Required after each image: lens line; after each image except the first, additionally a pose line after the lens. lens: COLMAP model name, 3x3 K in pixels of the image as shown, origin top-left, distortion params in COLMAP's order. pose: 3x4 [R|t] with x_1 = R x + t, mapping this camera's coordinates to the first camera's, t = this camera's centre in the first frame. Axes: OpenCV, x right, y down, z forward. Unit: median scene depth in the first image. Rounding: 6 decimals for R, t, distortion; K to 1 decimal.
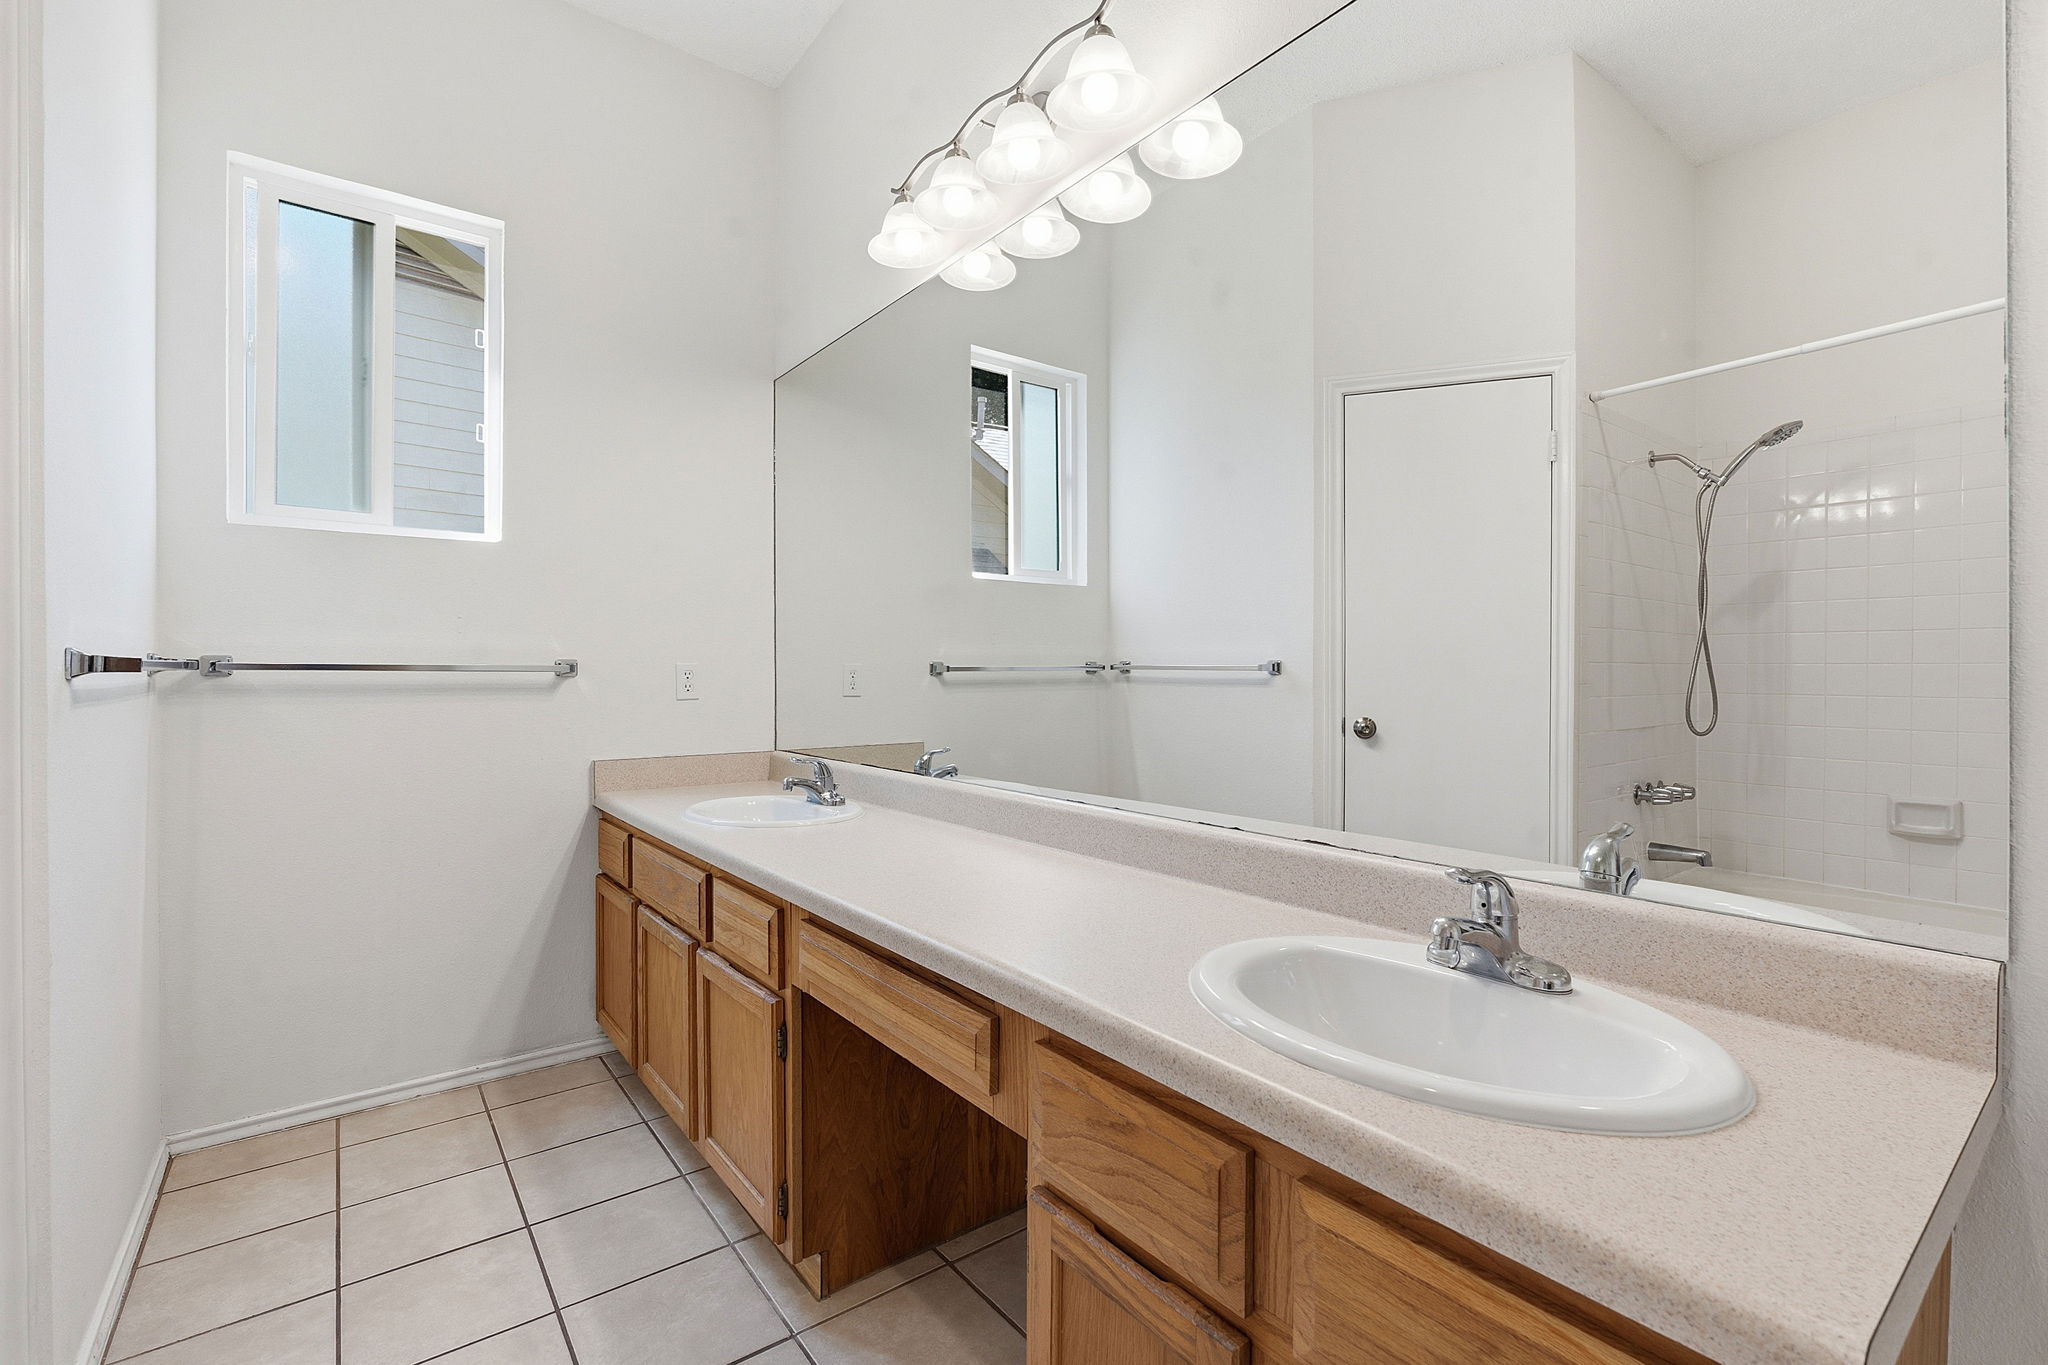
lens RADIAL K [[917.6, 0, 1024.5], [0, 917.6, 682.8], [0, 0, 1]] dist [0.004043, 0.000164]
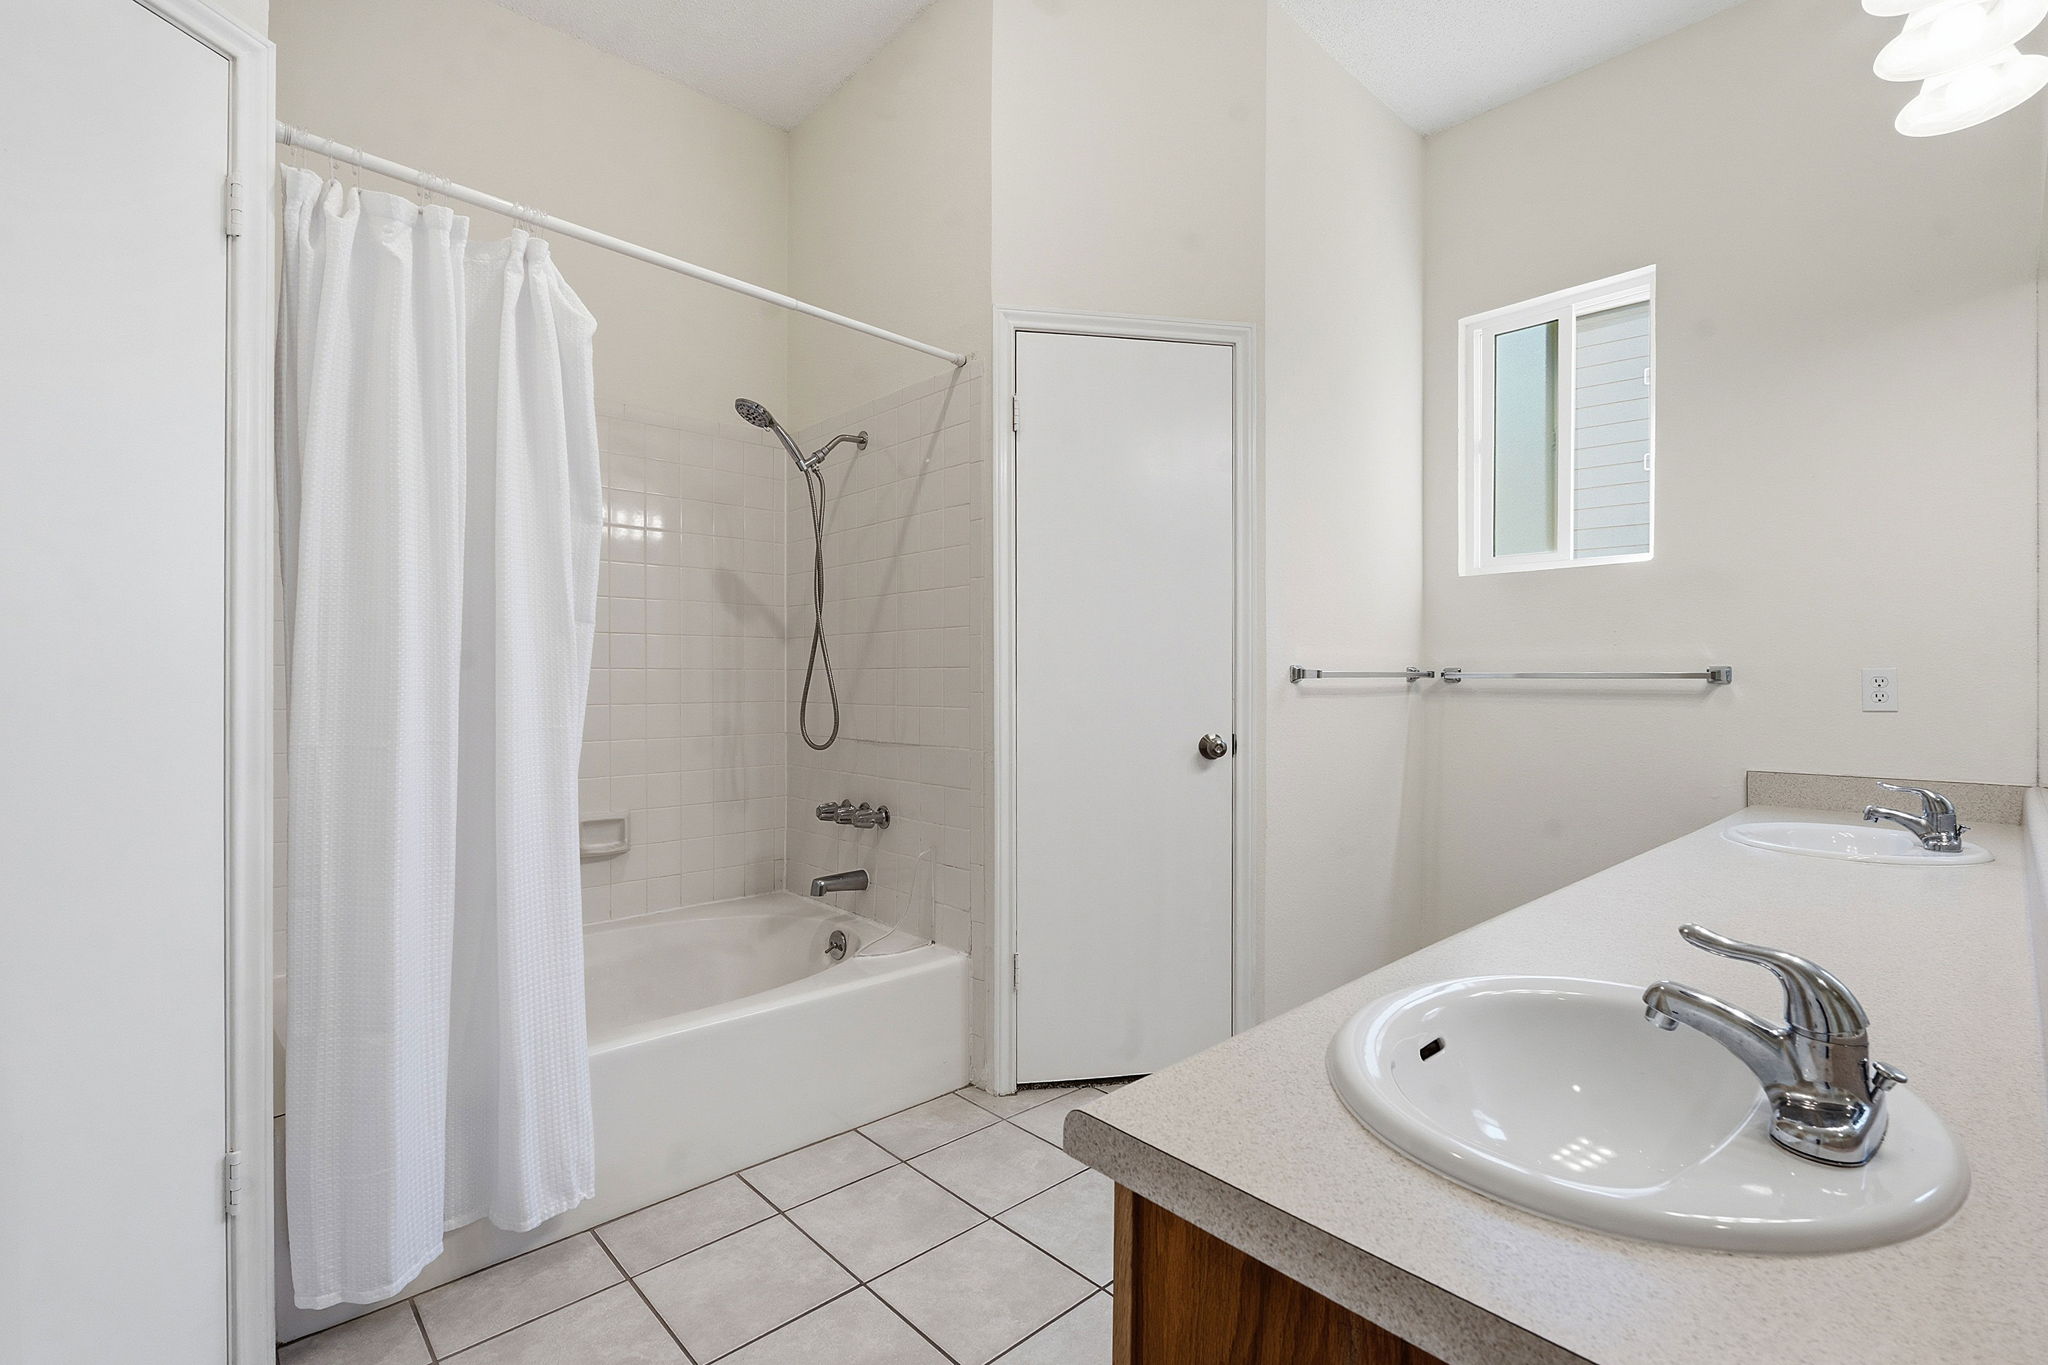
lens RADIAL K [[917.6, 0, 1022.2], [0, 917.6, 680.5], [0, 0, 1]] dist [0.004043, 0.000164]
pose [[0.101297, 0.002631, -0.994853, 0.482684], [-0.011810, 0.999929, 0.001442, -0.002764], [0.994786, 0.011603, 0.101321, 0.162586]]
